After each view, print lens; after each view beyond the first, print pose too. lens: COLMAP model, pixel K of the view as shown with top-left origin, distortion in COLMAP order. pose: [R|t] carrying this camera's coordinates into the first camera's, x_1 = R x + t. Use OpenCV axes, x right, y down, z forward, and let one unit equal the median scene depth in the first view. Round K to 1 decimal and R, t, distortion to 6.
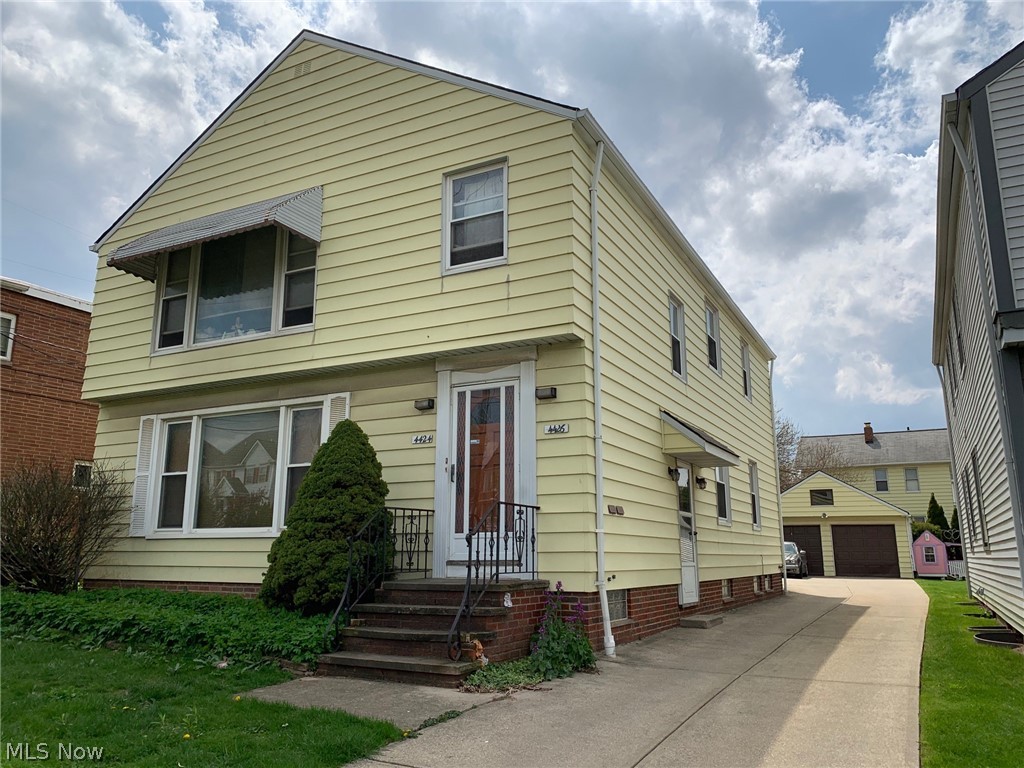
lens RADIAL K [[779.2, 0, 511.8], [0, 779.2, 378.4], [0, 0, 1]] dist [0.044930, -0.047352]
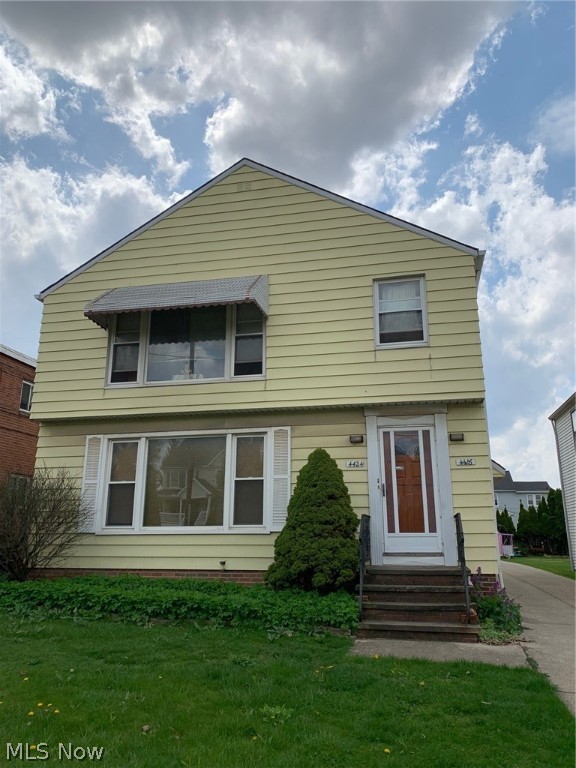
lens RADIAL K [[584.4, 0, 292.9], [0, 584.4, 376.7], [0, 0, 1]] dist [0.044930, -0.047352]
pose [[0.964250, 0.071026, 0.255298, -0.498971], [-0.057272, 0.996498, -0.060923, -0.008174], [-0.258731, 0.044124, 0.964941, 0.006502]]
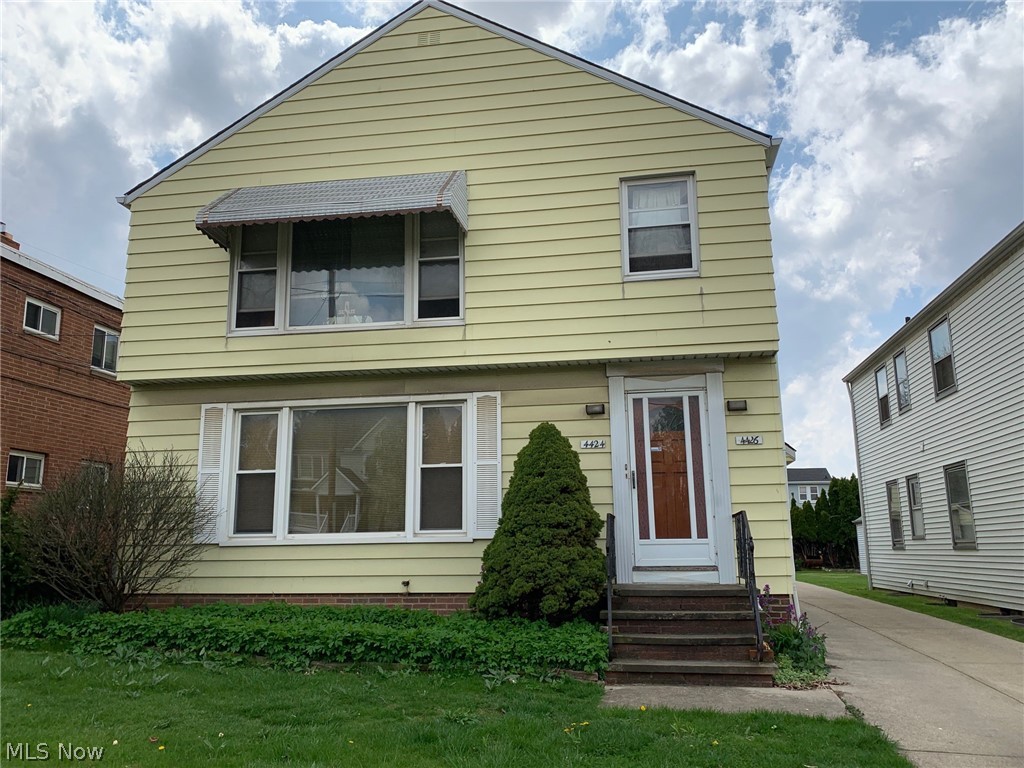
lens RADIAL K [[833.1, 0, 505.4], [0, 833.1, 376.6], [0, 0, 1]] dist [0.057922, -0.080612]
pose [[0.951473, 0.053616, 0.303024, -0.542383], [-0.056594, 0.998397, 0.001048, -0.002550], [-0.302482, -0.018147, 0.952982, 0.026313]]
